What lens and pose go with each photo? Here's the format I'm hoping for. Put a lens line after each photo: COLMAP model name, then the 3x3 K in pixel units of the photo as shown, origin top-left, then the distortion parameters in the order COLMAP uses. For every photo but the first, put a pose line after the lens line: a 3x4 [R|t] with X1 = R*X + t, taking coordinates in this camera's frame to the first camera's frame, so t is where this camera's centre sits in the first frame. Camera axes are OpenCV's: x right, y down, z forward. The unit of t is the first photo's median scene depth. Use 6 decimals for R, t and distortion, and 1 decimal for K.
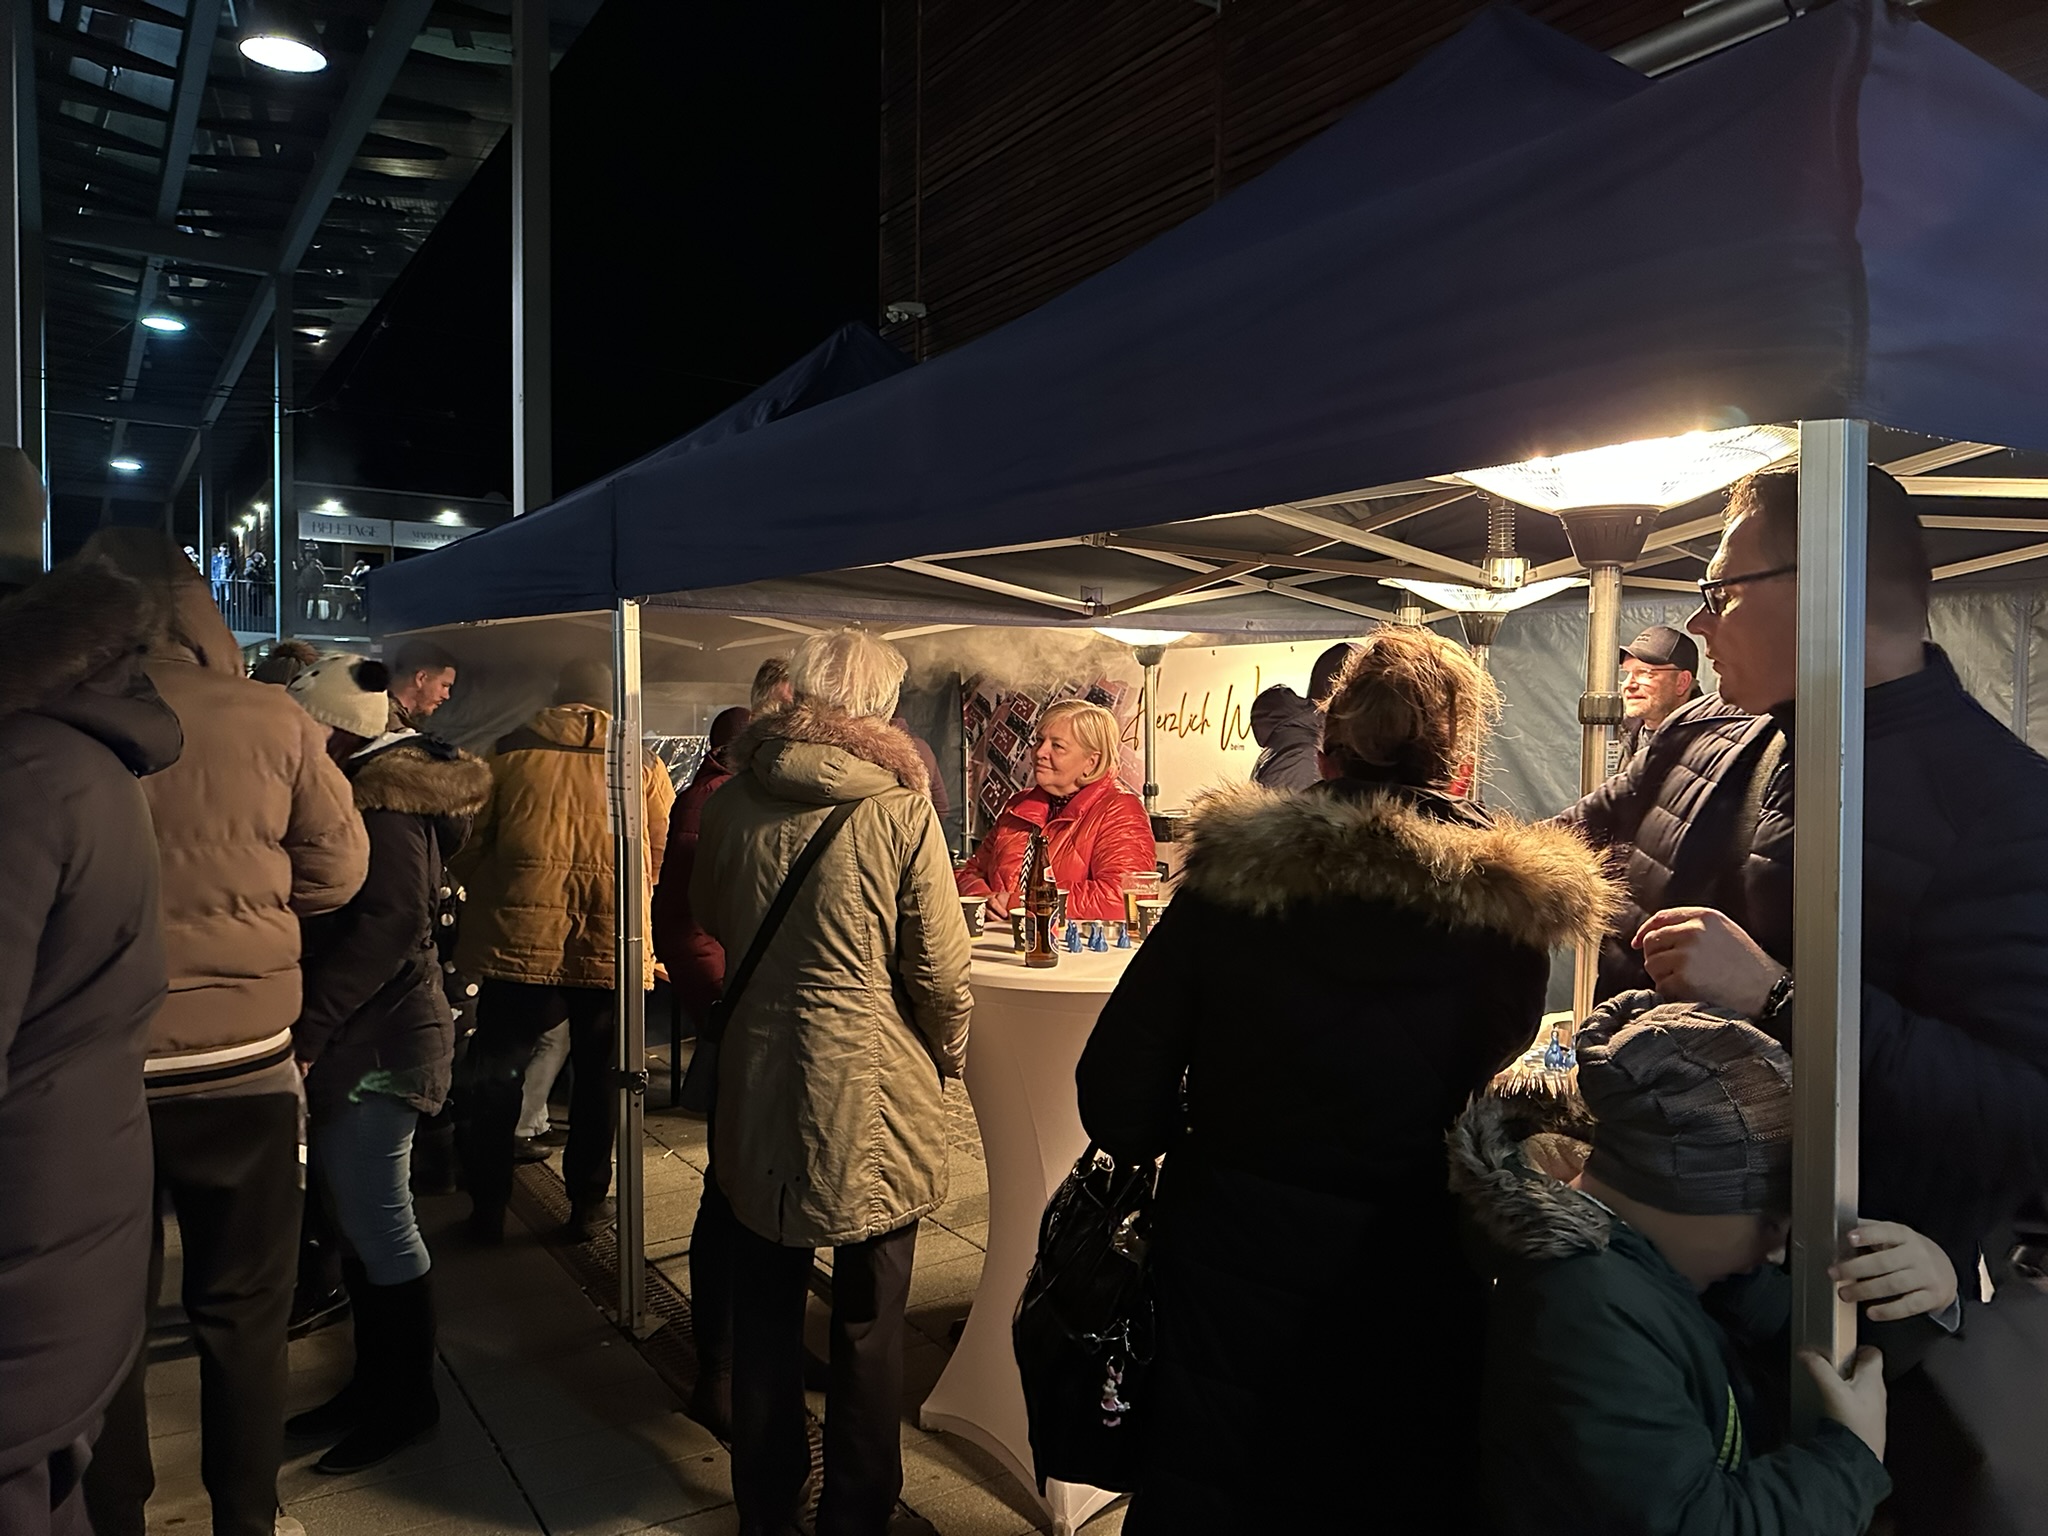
lens RADIAL K [[1396.9, 0, 1023.8], [0, 1396.9, 764.7], [0, 0, 1]] dist [0.087898, 0.000014]
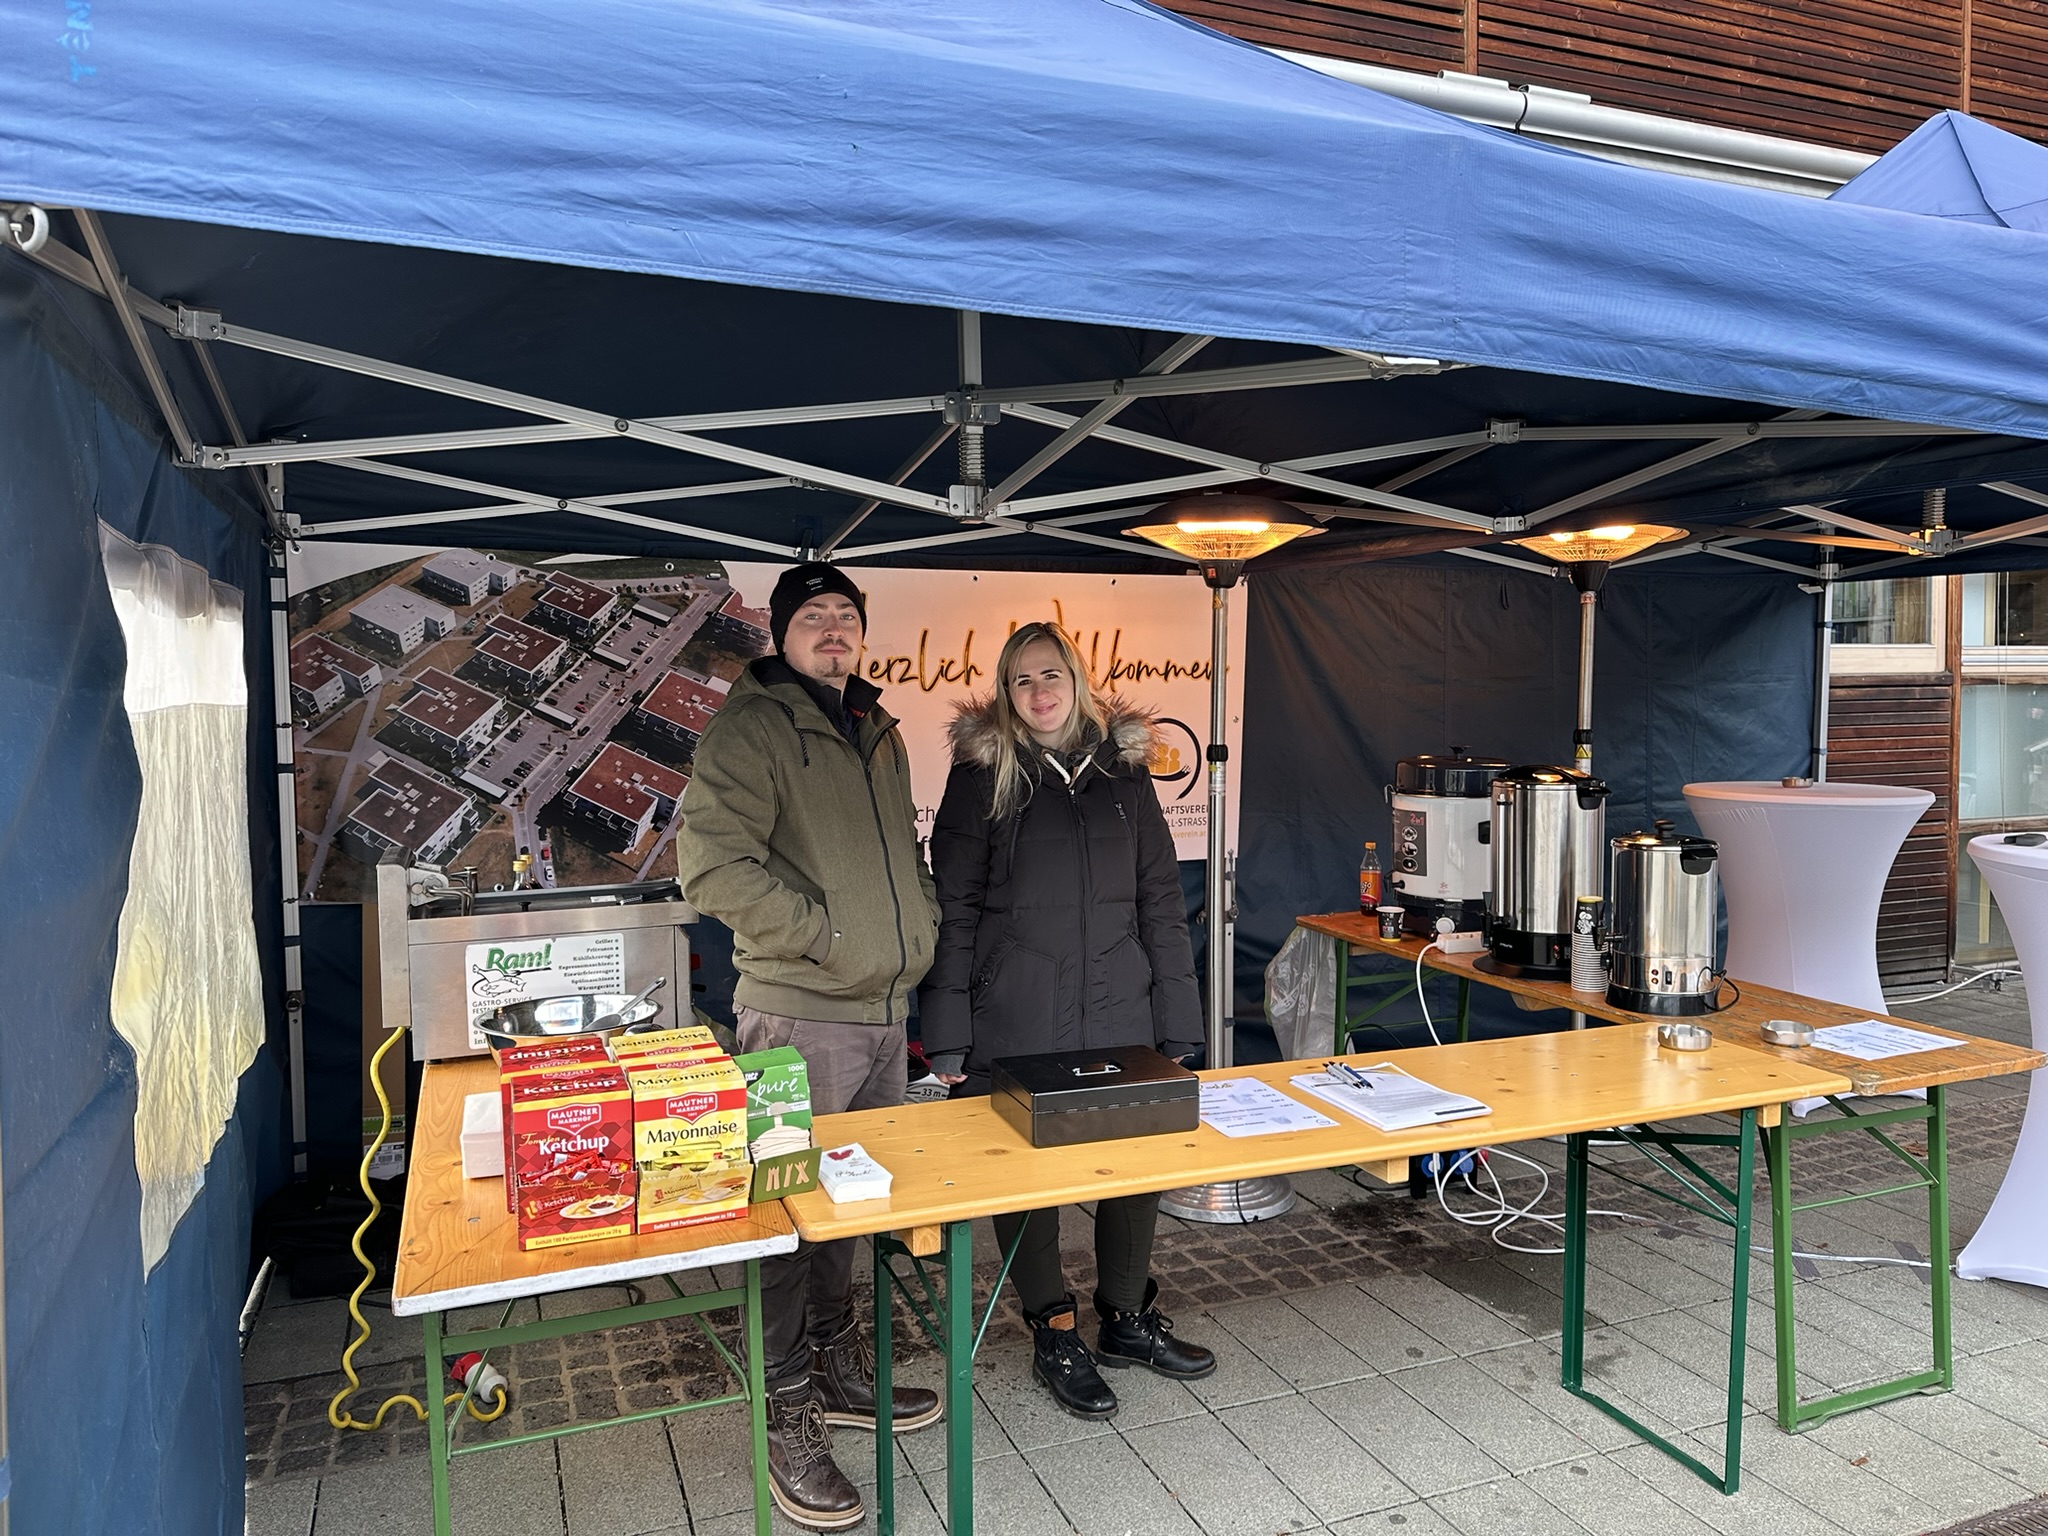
lens RADIAL K [[1396.9, 0, 1019.4], [0, 1396.9, 777.9], [0, 0, 1]] dist [0.087898, 0.000014]
pose [[0.231364, -0.070964, 0.970276, -0.497898], [0.040175, 0.997182, 0.063352, -0.015732], [-0.972037, 0.024324, 0.233563, 0.665362]]
